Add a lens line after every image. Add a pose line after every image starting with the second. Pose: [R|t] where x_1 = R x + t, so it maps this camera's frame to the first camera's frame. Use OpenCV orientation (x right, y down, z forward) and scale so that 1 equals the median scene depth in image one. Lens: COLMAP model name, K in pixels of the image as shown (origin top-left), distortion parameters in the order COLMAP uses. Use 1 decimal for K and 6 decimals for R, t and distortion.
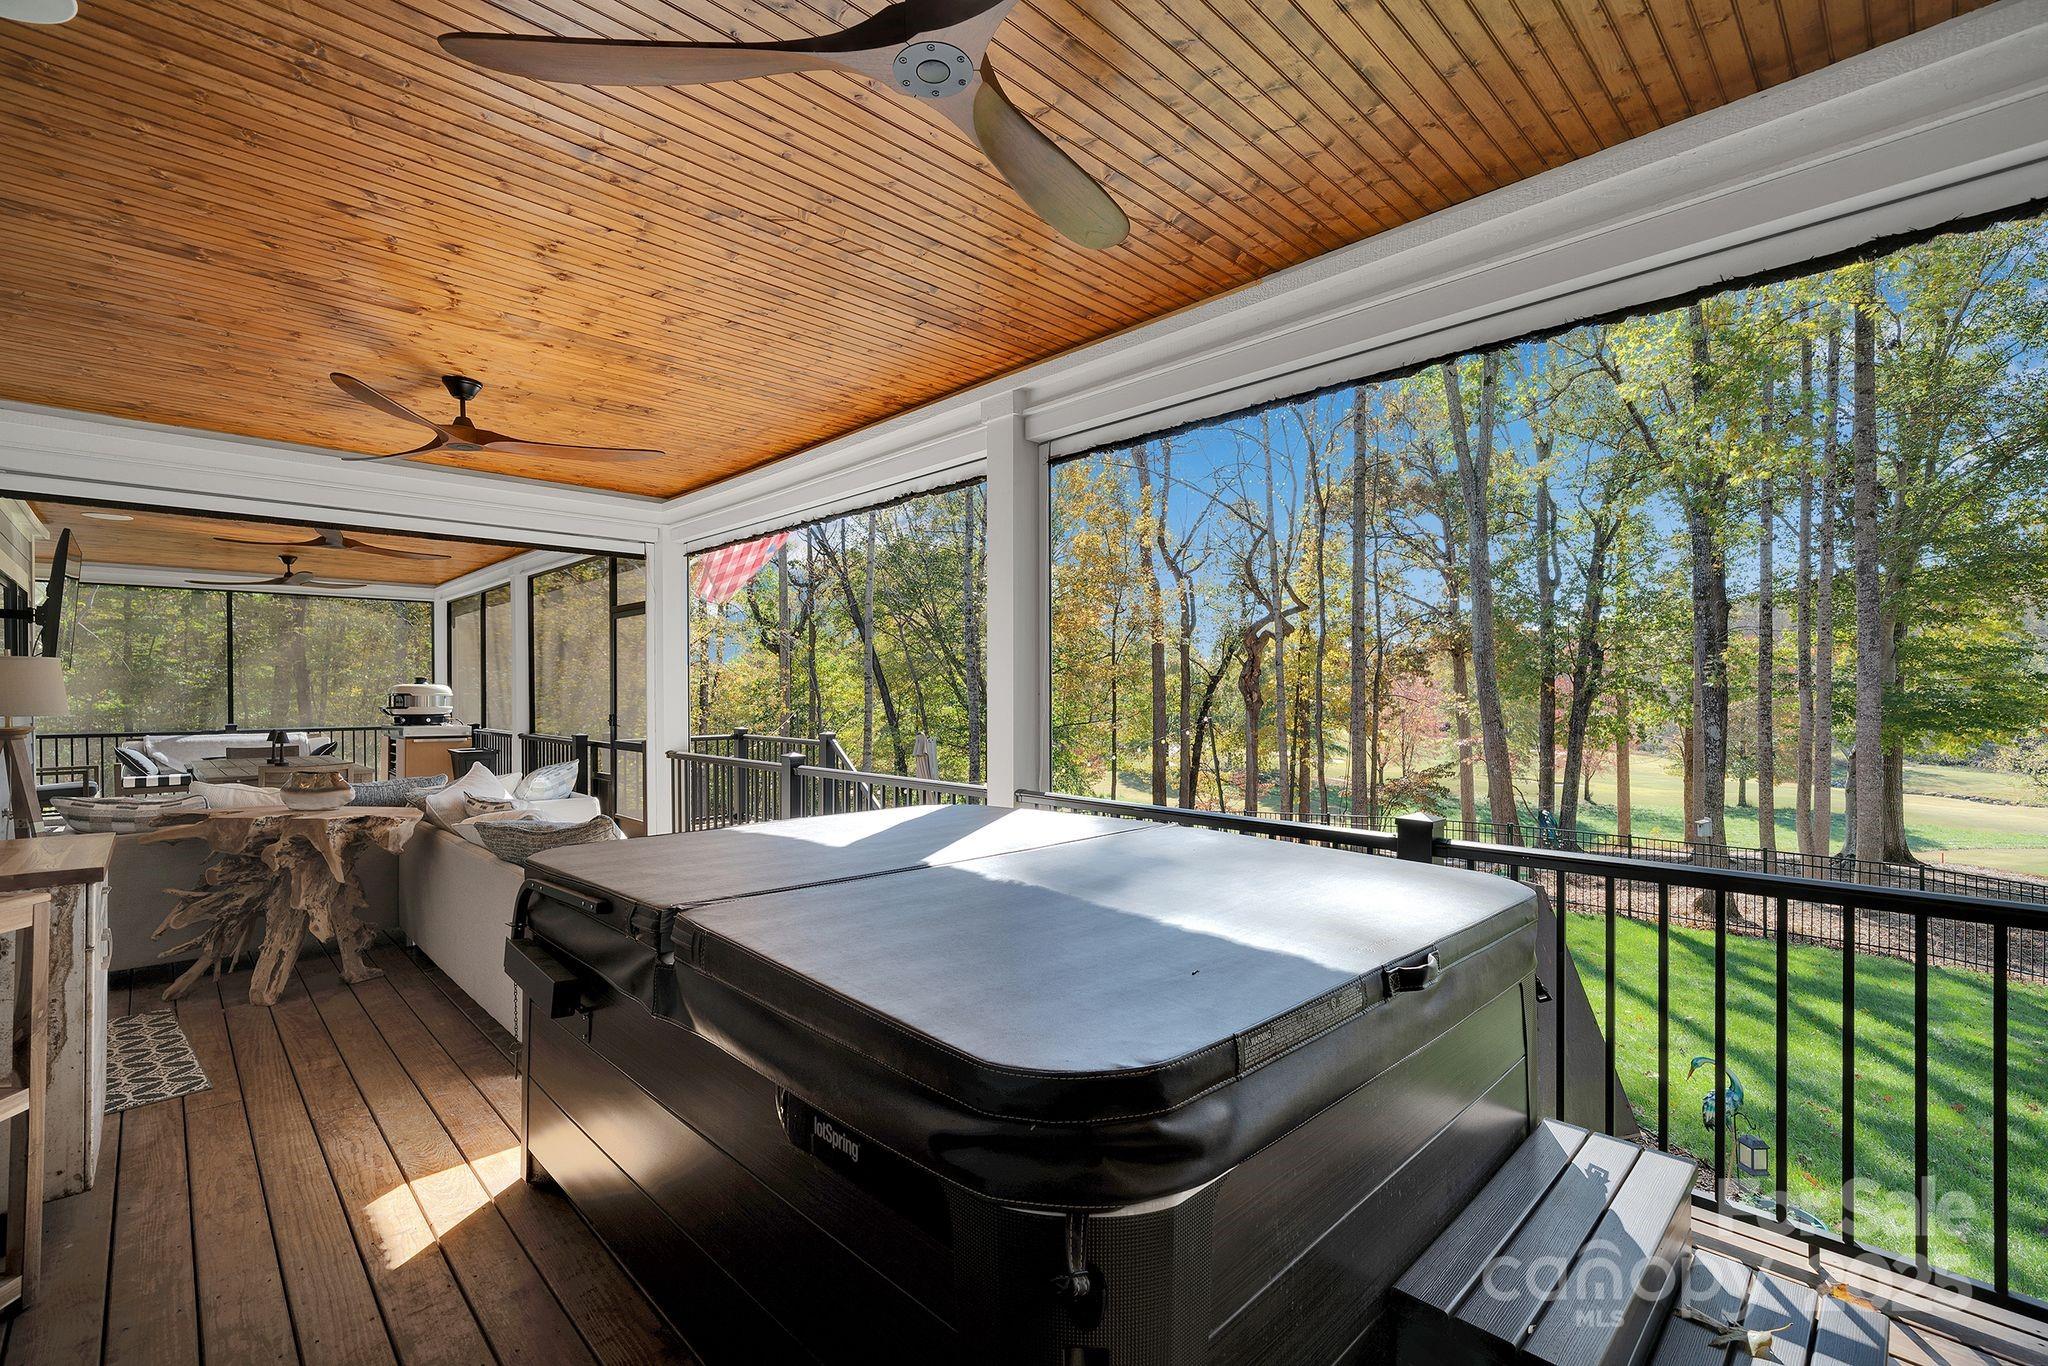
lens RADIAL K [[892.9, 0, 1020.5], [0, 892.9, 692.1], [0, 0, 1]] dist [0.002714, 0.000415]
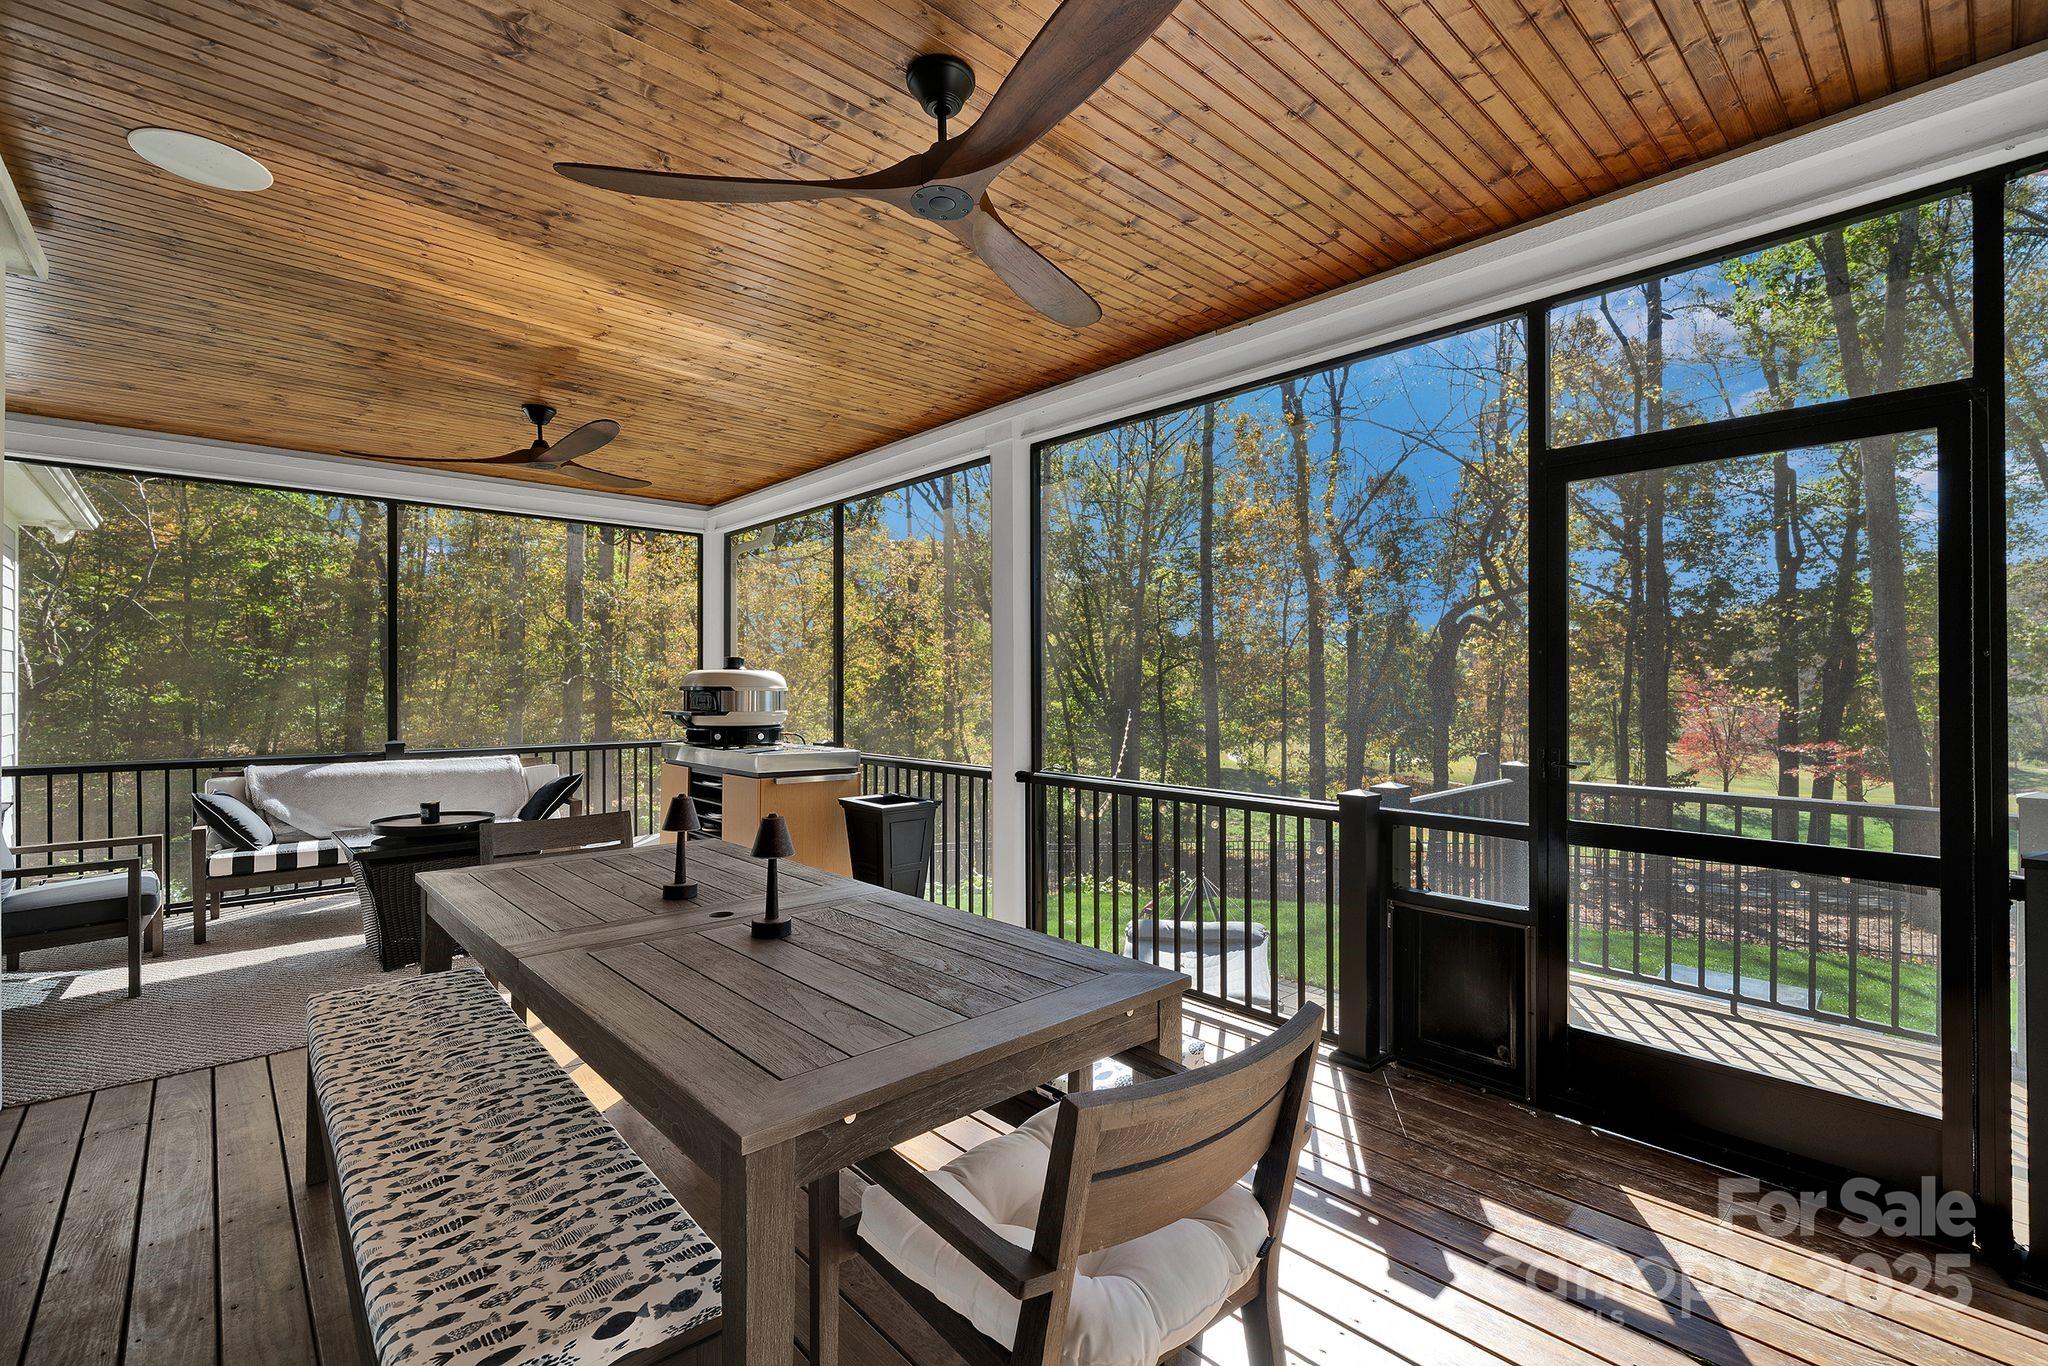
lens RADIAL K [[892.9, 0, 1026.8], [0, 892.9, 680.2], [0, 0, 1]] dist [0.002714, 0.000415]
pose [[0.999625, 0.001342, -0.027367, -0.506428], [-0.001493, 0.999984, -0.005483, 0.000403], [0.027359, 0.005522, 0.999610, 0.487726]]
